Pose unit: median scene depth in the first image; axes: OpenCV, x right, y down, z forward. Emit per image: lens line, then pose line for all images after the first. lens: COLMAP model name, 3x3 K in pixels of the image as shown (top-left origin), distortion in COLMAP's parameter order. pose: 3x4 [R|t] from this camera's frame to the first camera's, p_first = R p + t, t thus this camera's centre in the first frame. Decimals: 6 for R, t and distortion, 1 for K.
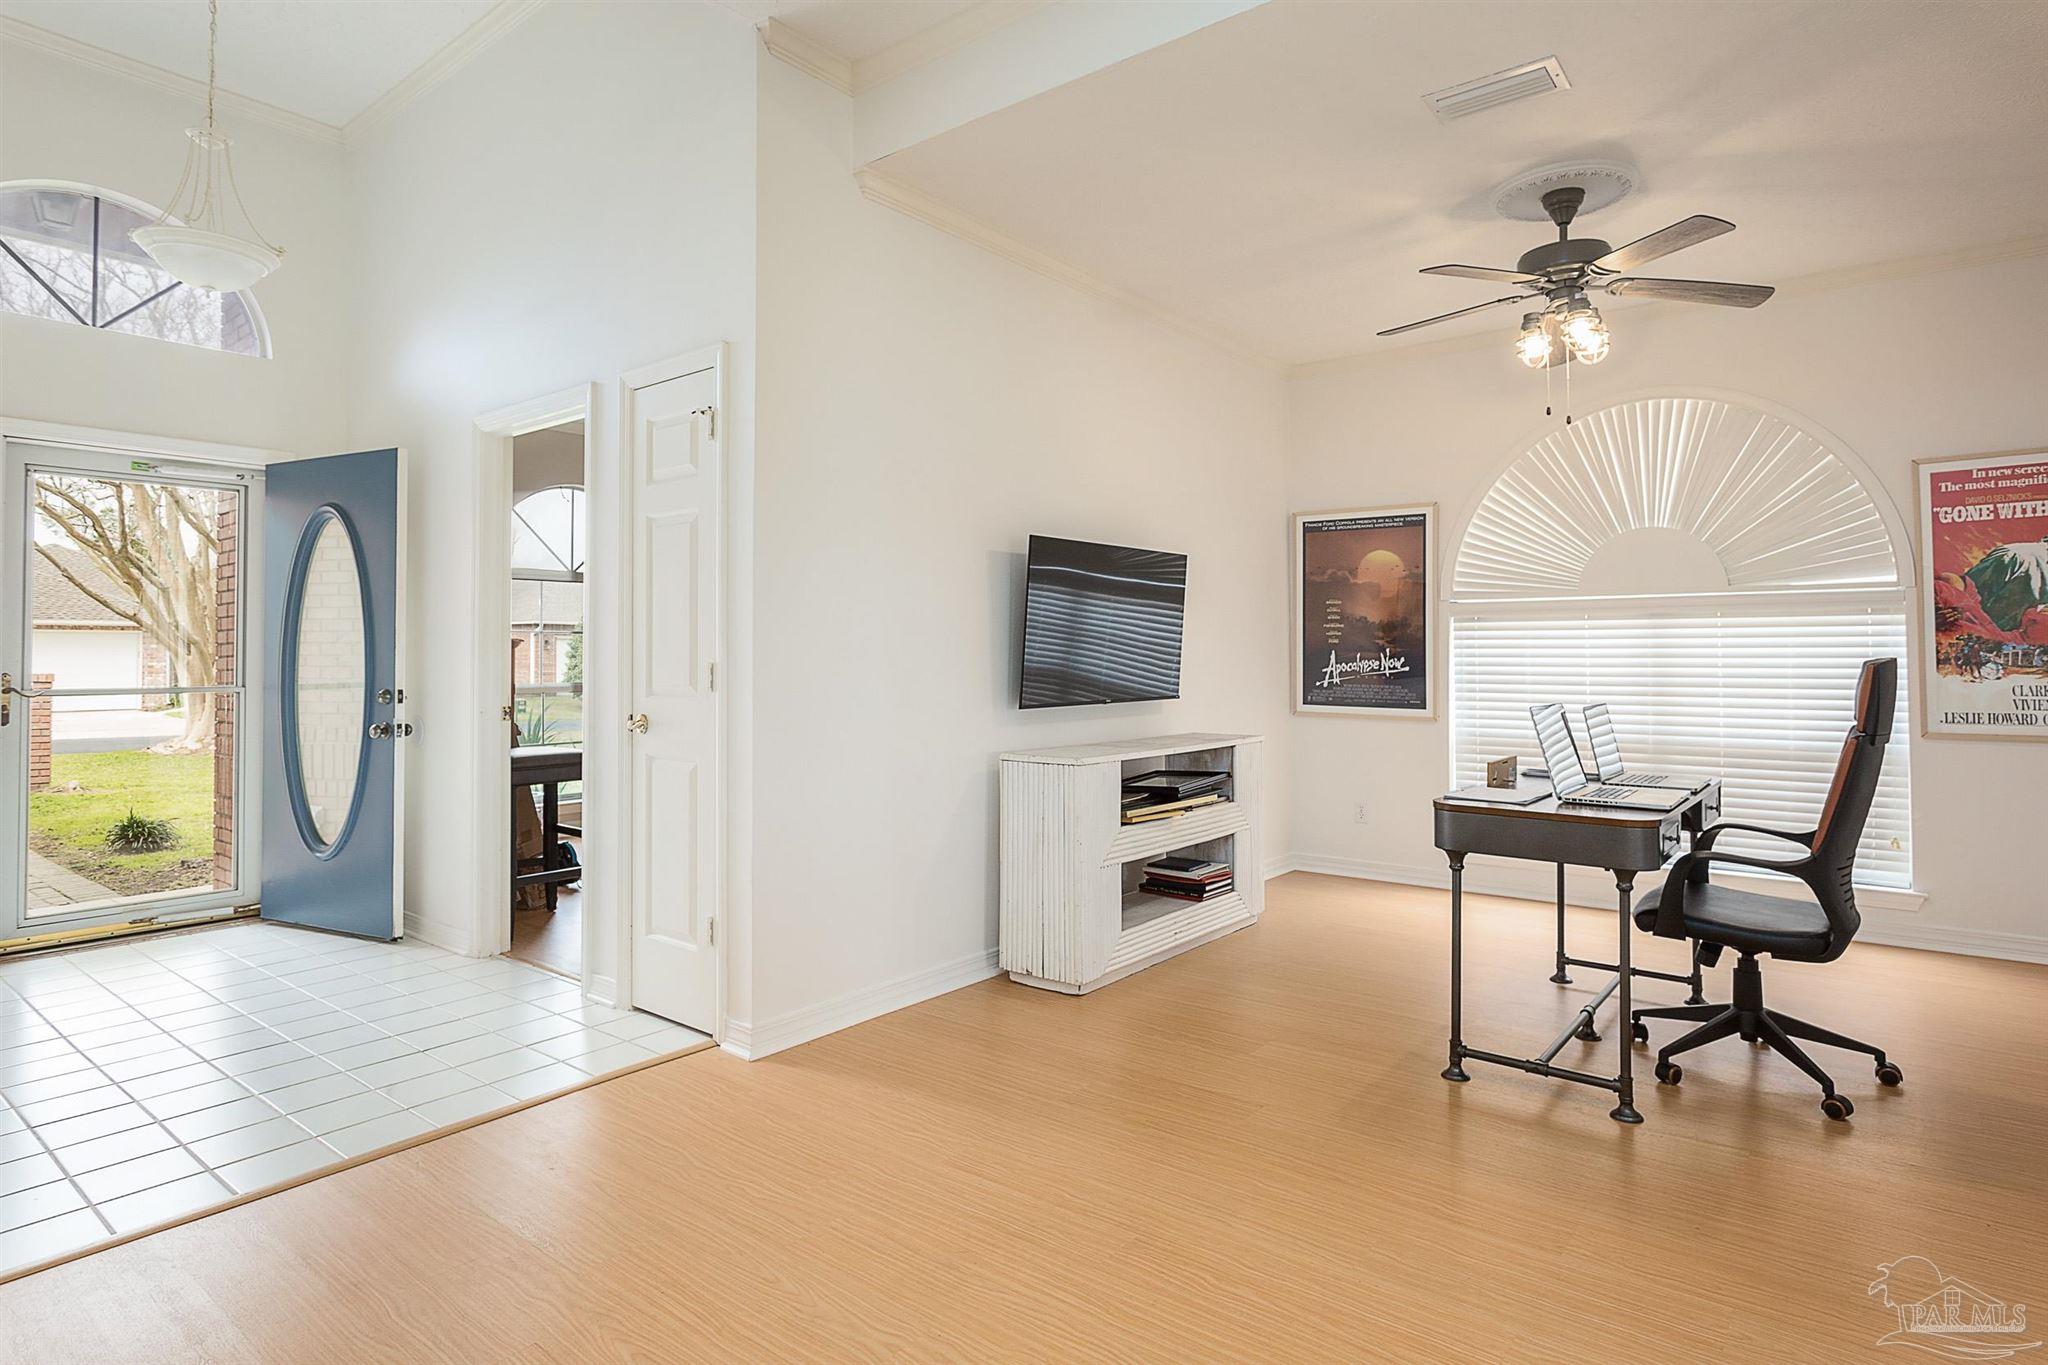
lens RADIAL K [[1098.9, 0, 1023.6], [0, 1098.9, 639.5], [0, 0, 1]] dist [0.001877, 0.002561]
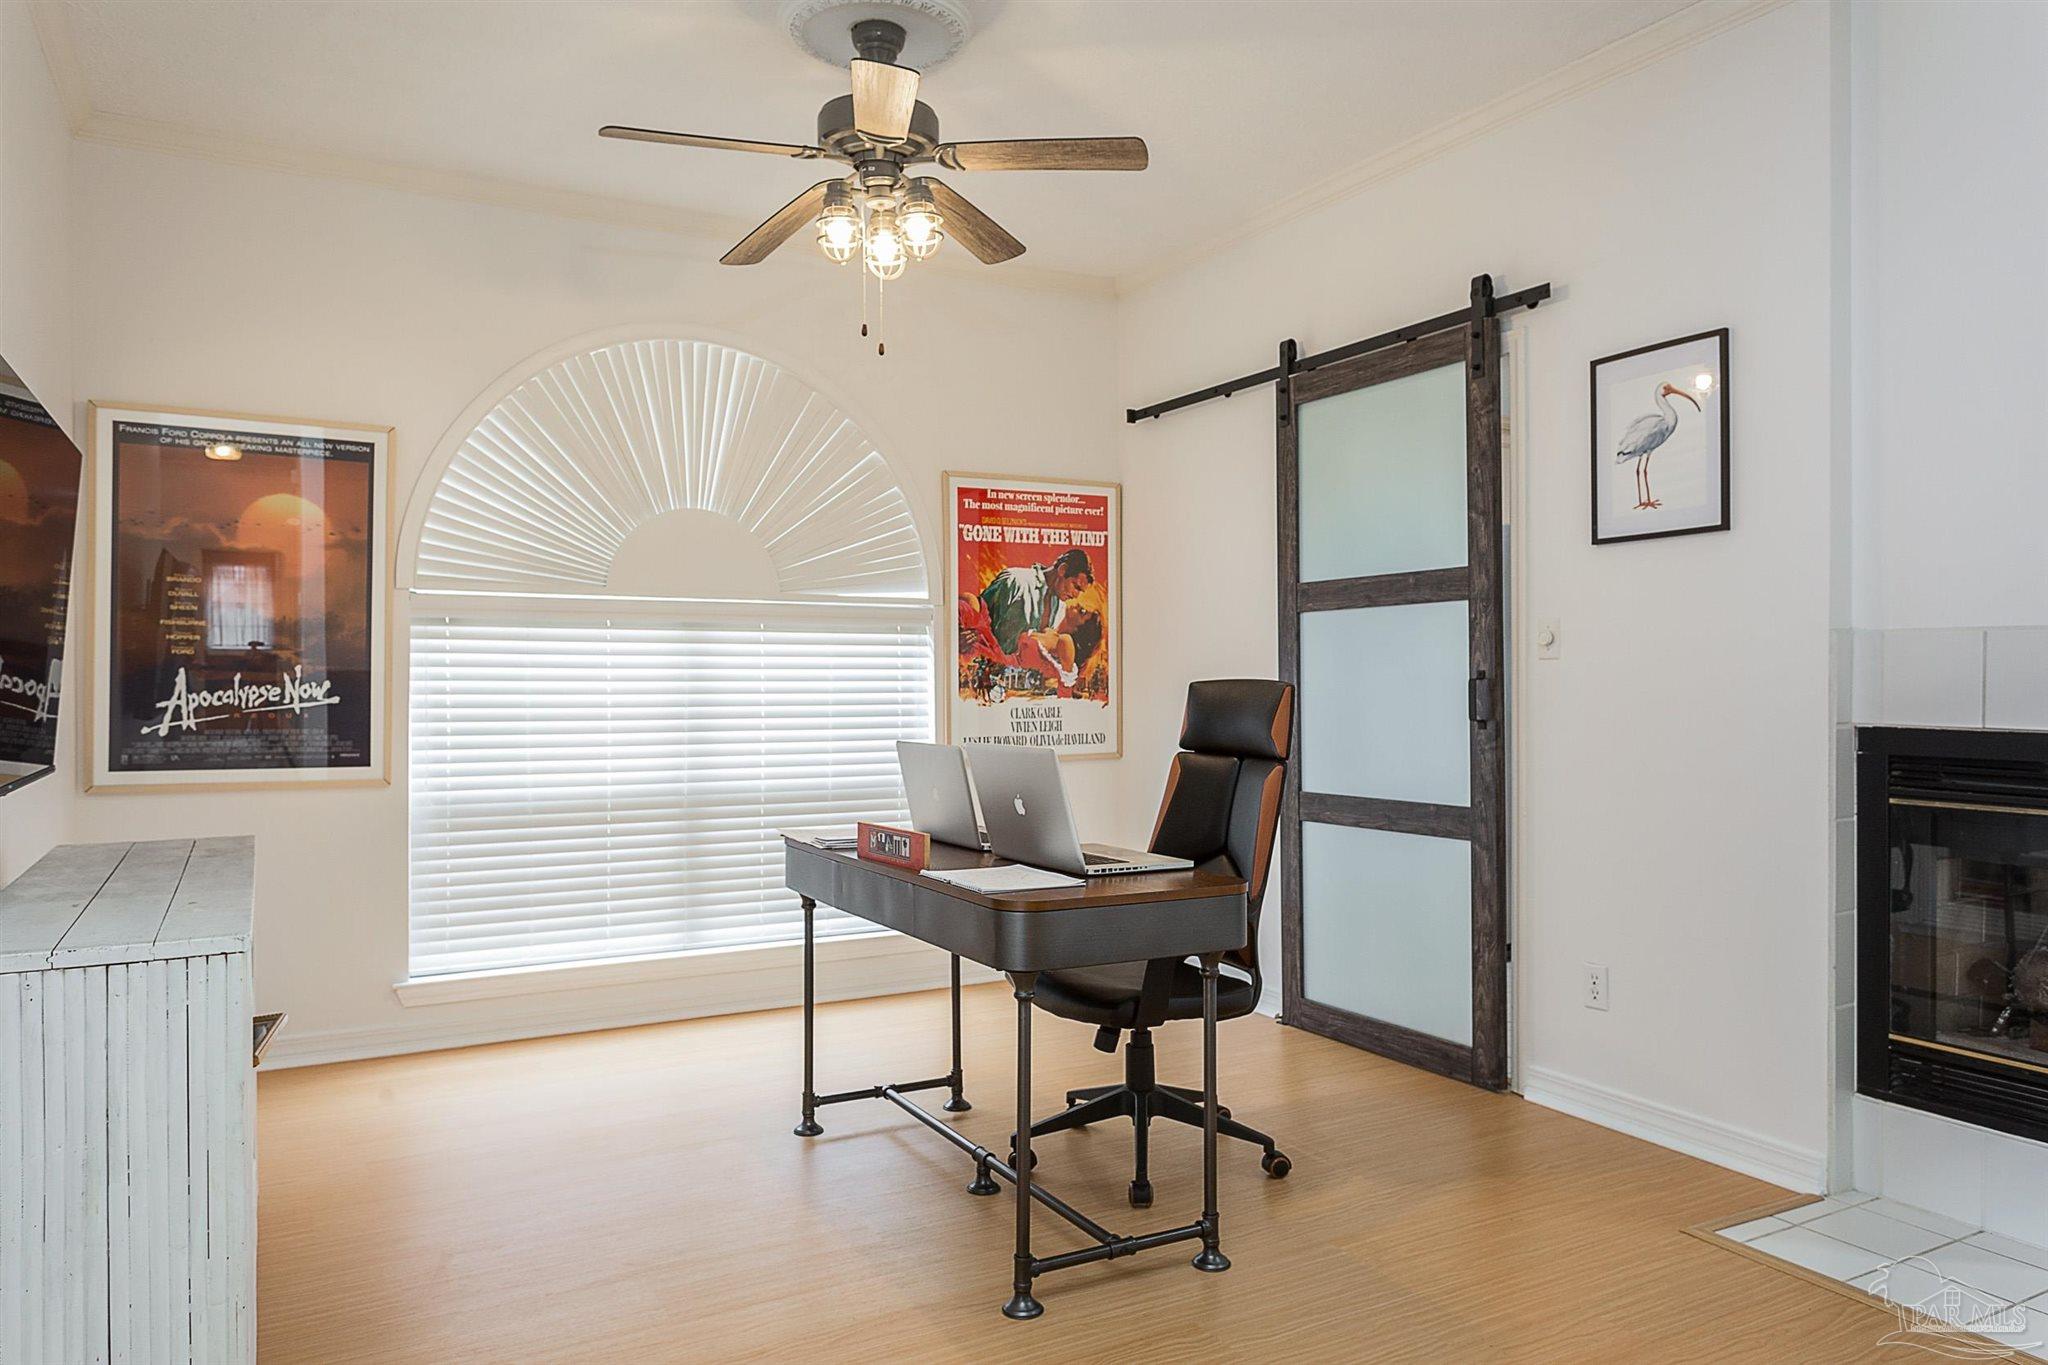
lens RADIAL K [[1398.1, 0, 1024.0], [0, 1398.1, 682.5], [0, 0, 1]] dist [0.020878, -0.001504]
pose [[0.386446, 0.000403, 0.922312, -0.271517], [-0.013318, 0.999898, 0.005143, 0.011058], [-0.922216, -0.014271, 0.386412, 0.479554]]
